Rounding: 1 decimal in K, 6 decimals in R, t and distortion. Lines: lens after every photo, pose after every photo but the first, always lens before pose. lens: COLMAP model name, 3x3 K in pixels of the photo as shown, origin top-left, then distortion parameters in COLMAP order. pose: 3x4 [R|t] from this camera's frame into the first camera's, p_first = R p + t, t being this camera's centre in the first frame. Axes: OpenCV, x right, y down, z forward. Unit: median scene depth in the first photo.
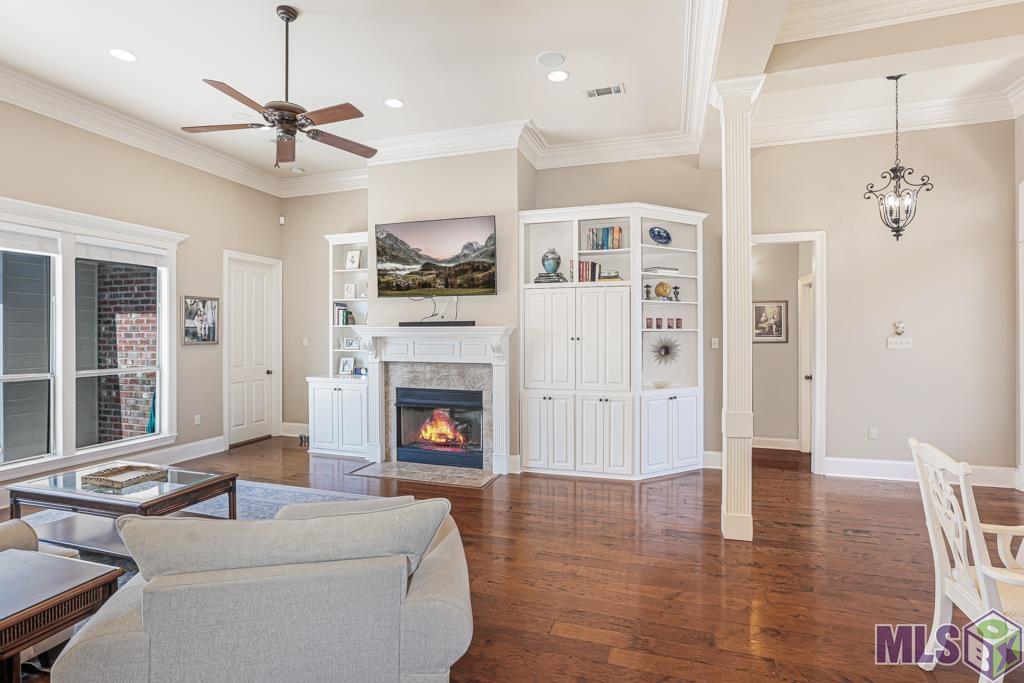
lens RADIAL K [[503.1, 0, 505.3], [0, 503.1, 335.7], [0, 0, 1]] dist [-0.037965, 0.014253]
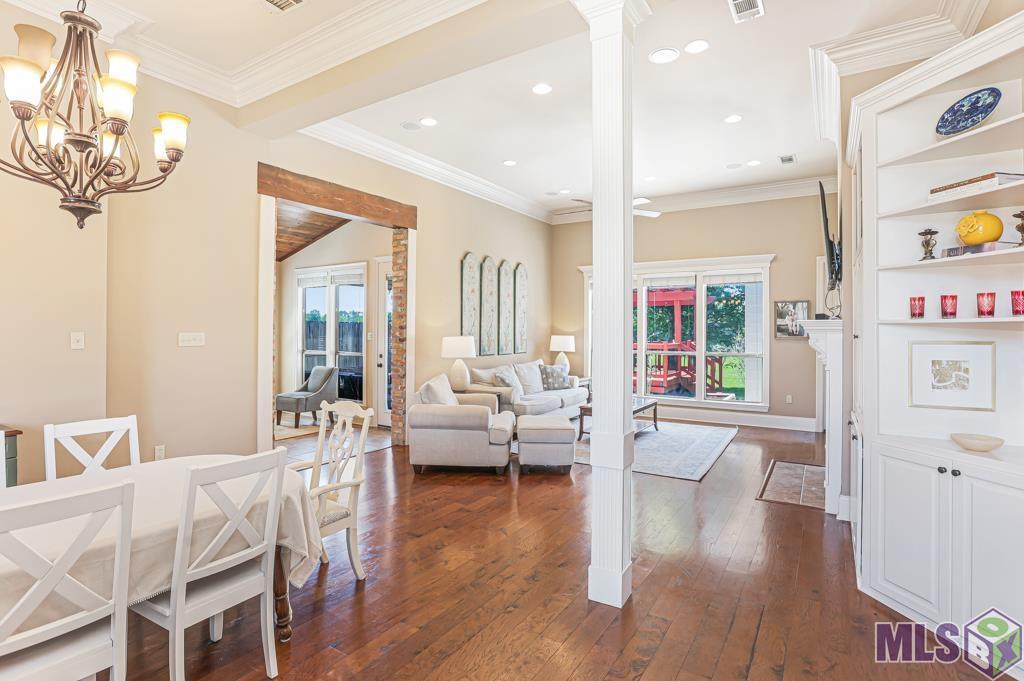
lens RADIAL K [[503.1, 0, 512.7], [0, 503.1, 330.6], [0, 0, 1]] dist [-0.037965, 0.014253]
pose [[-0.259171, -0.000240, -0.965832, 0.822789], [-0.006394, 0.999978, 0.001467, 0.000015], [0.965810, 0.006556, -0.259167, 0.700137]]
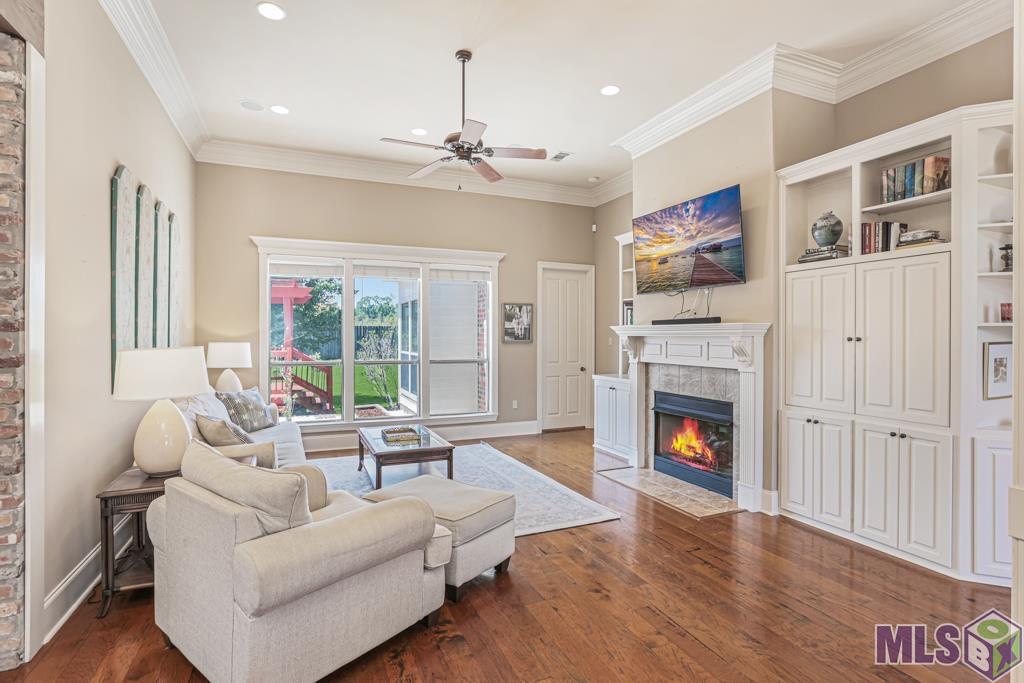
lens RADIAL K [[503.1, 0, 505.7], [0, 503.1, 343.2], [0, 0, 1]] dist [-0.037965, 0.014253]
pose [[0.649370, 0.011843, -0.760380, 0.323202], [-0.003668, 0.999916, 0.012442, 0.004748], [0.760464, -0.005290, 0.649359, 0.195975]]
